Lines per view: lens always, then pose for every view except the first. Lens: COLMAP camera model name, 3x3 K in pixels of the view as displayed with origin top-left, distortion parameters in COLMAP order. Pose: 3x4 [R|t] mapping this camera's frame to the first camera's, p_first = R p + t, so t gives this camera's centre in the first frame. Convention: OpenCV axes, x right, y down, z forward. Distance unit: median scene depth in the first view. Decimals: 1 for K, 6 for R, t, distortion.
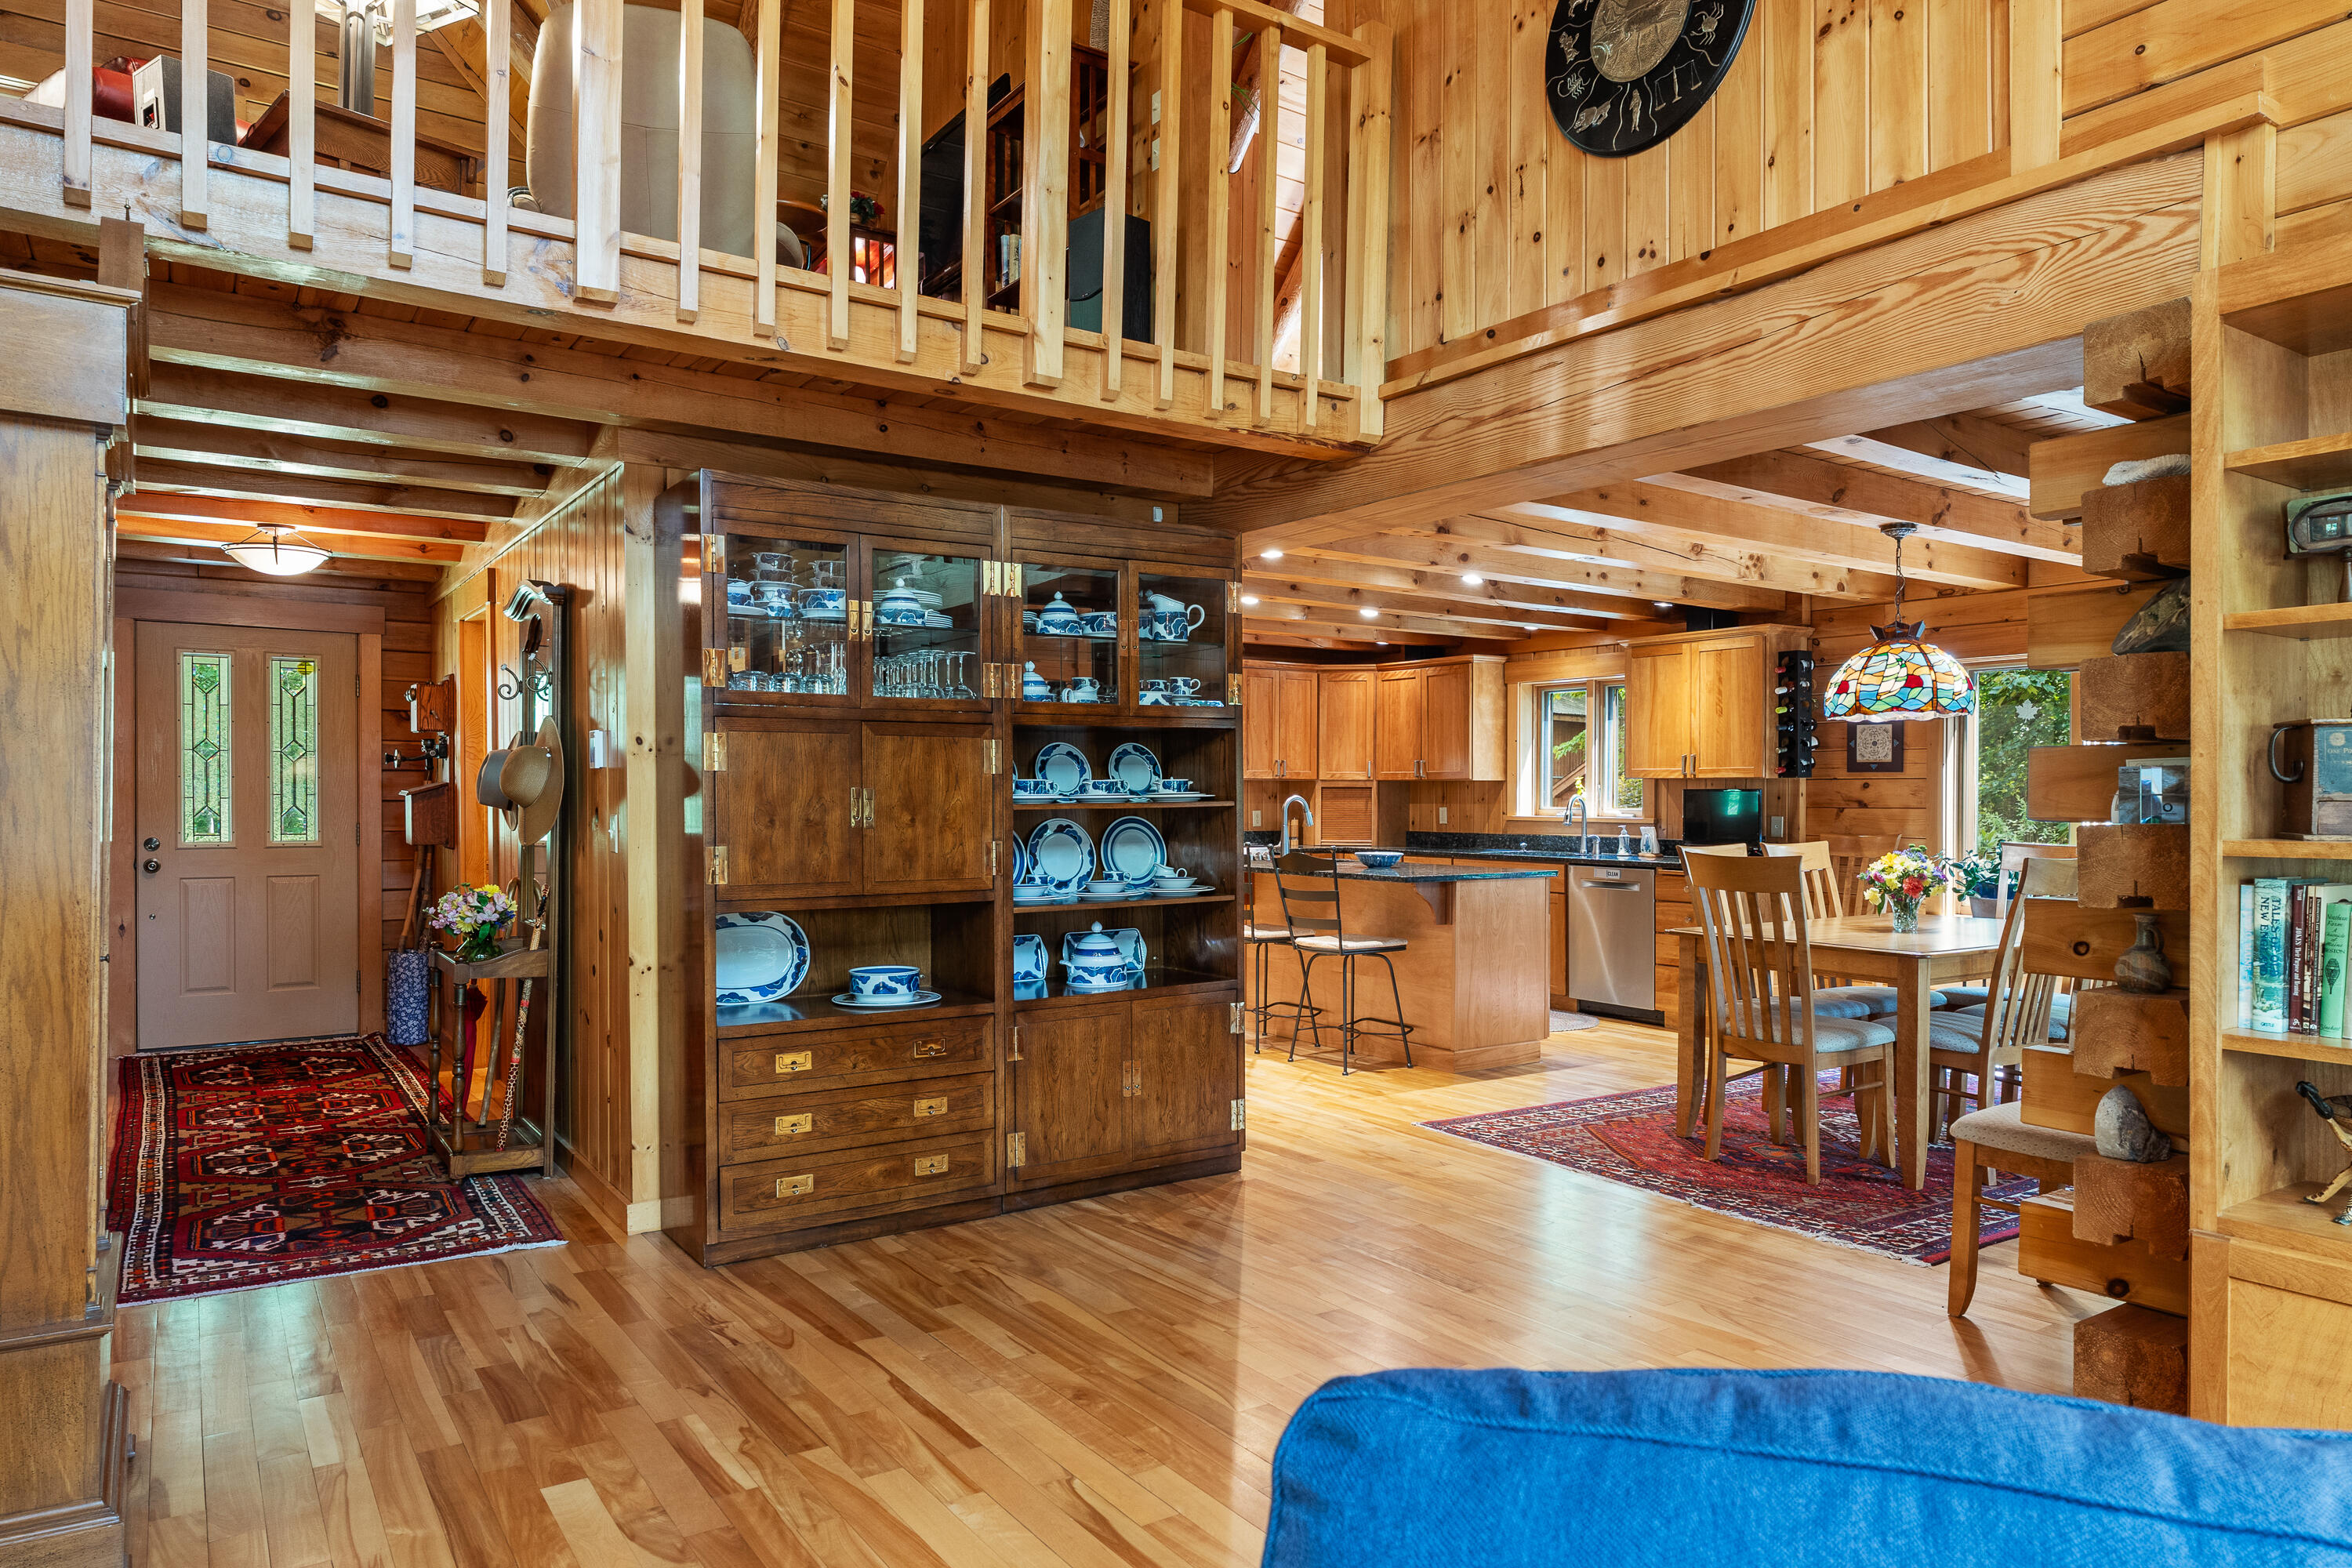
lens RADIAL K [[1516.7, 0, 1182.4], [0, 1516.7, 814.2], [0, 0, 1]] dist [0.019464, -0.000828]
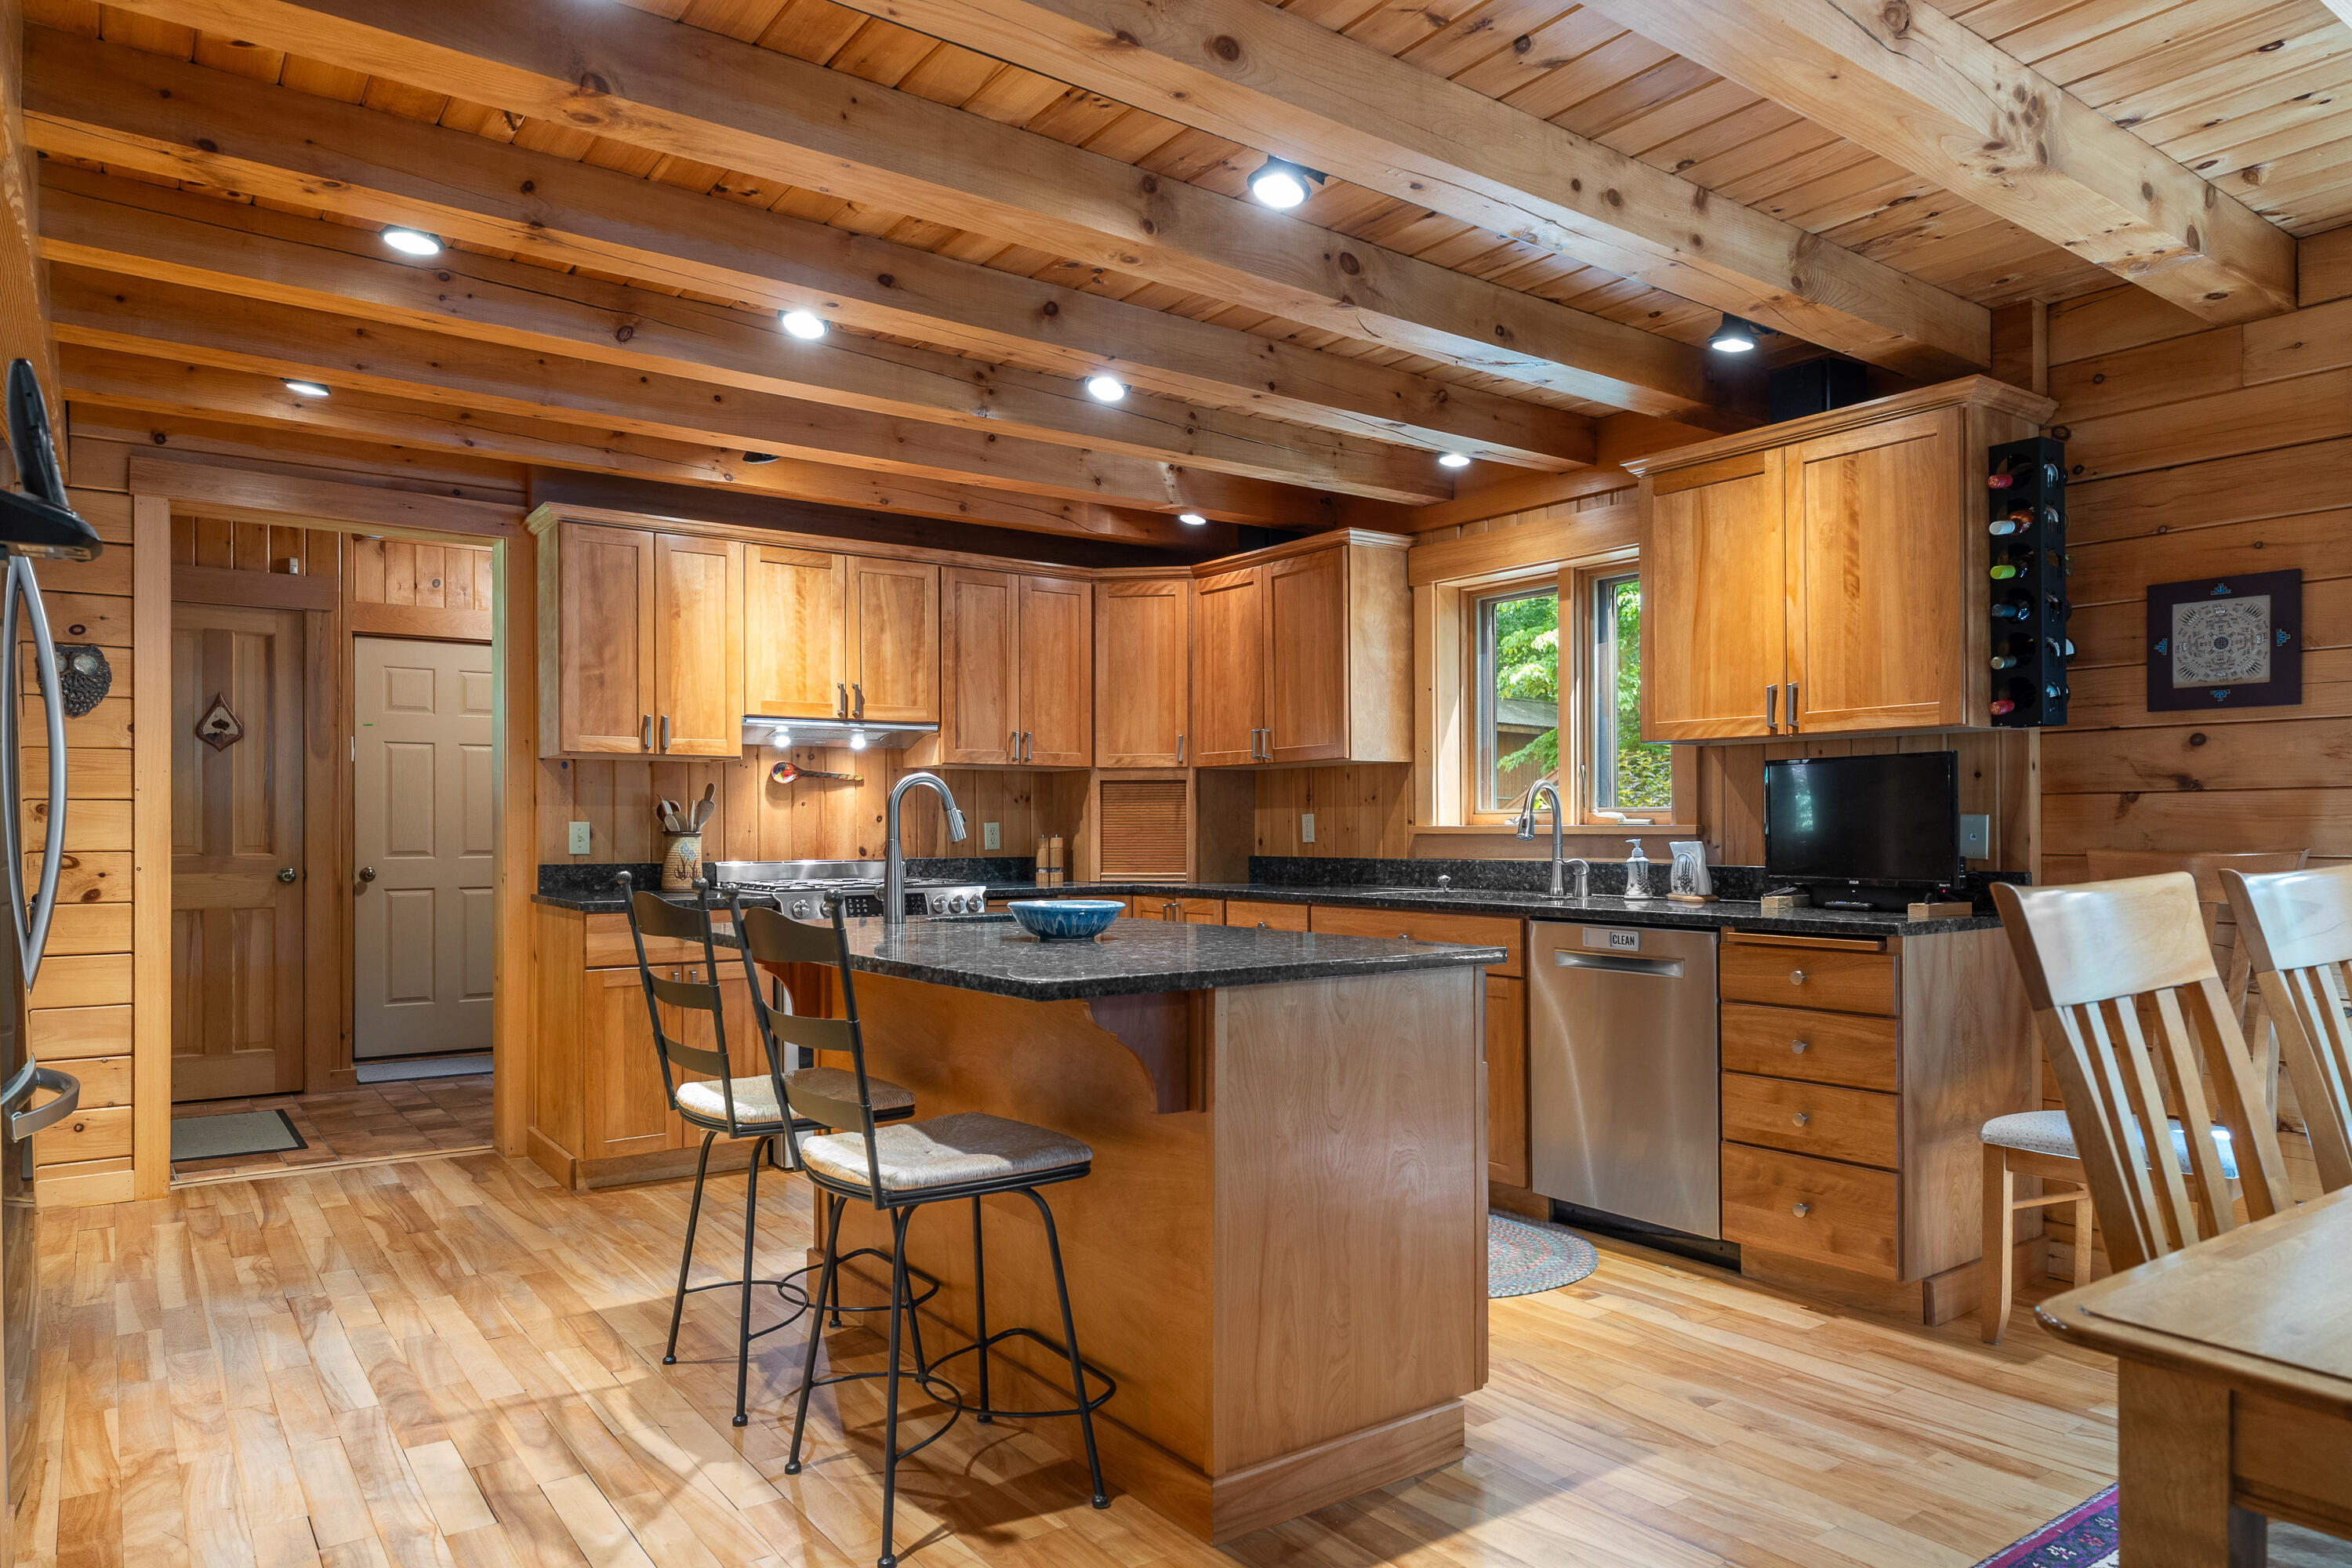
lens RADIAL K [[1475.4, 0, 1184.5], [0, 1475.4, 835.5], [0, 0, 1]] dist [-0.001832, 0.002064]
pose [[0.999651, -0.005813, 0.025779, 0.140420], [0.006054, 0.999939, -0.009279, 0.010679], [-0.025723, 0.009431, 0.999625, 0.564053]]
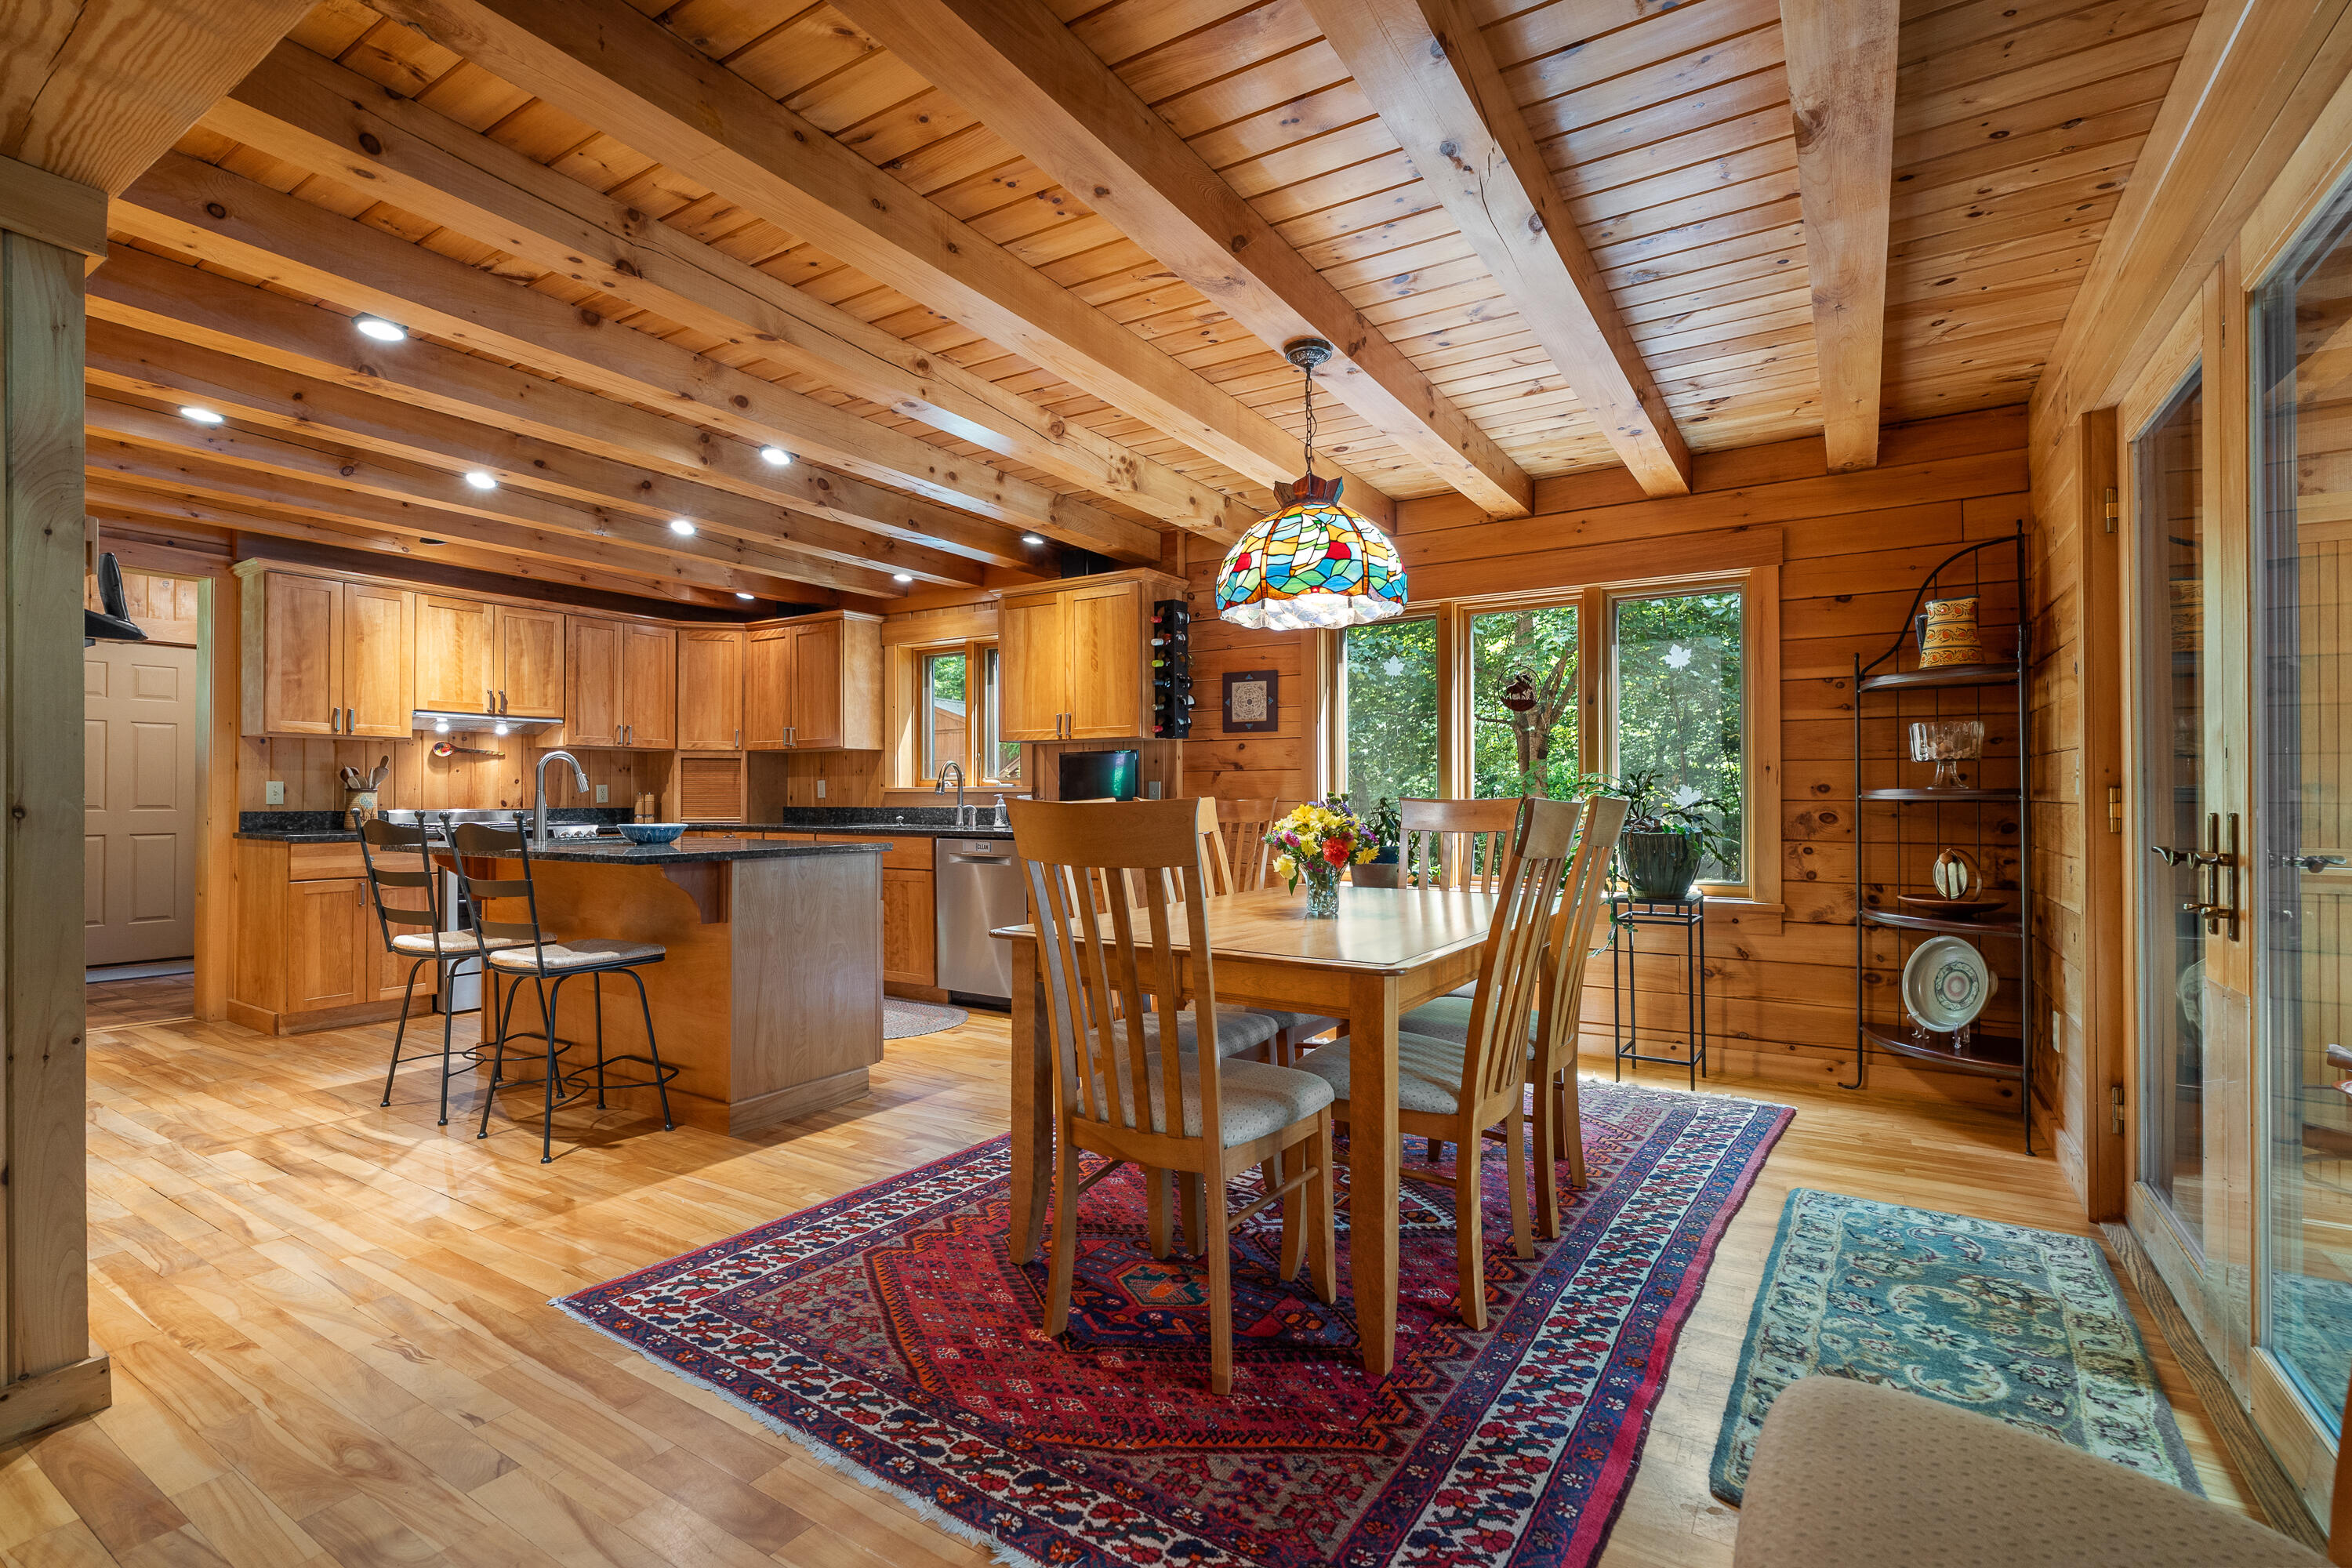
lens RADIAL K [[1068.9, 0, 1182.0], [0, 1068.9, 788.9], [0, 0, 1]] dist [-0.007716, 0.002510]
pose [[0.921235, -0.000686, 0.389007, 0.153082], [0.008752, 0.999782, -0.018964, 0.019020], [-0.388909, 0.020875, 0.921040, 0.393866]]
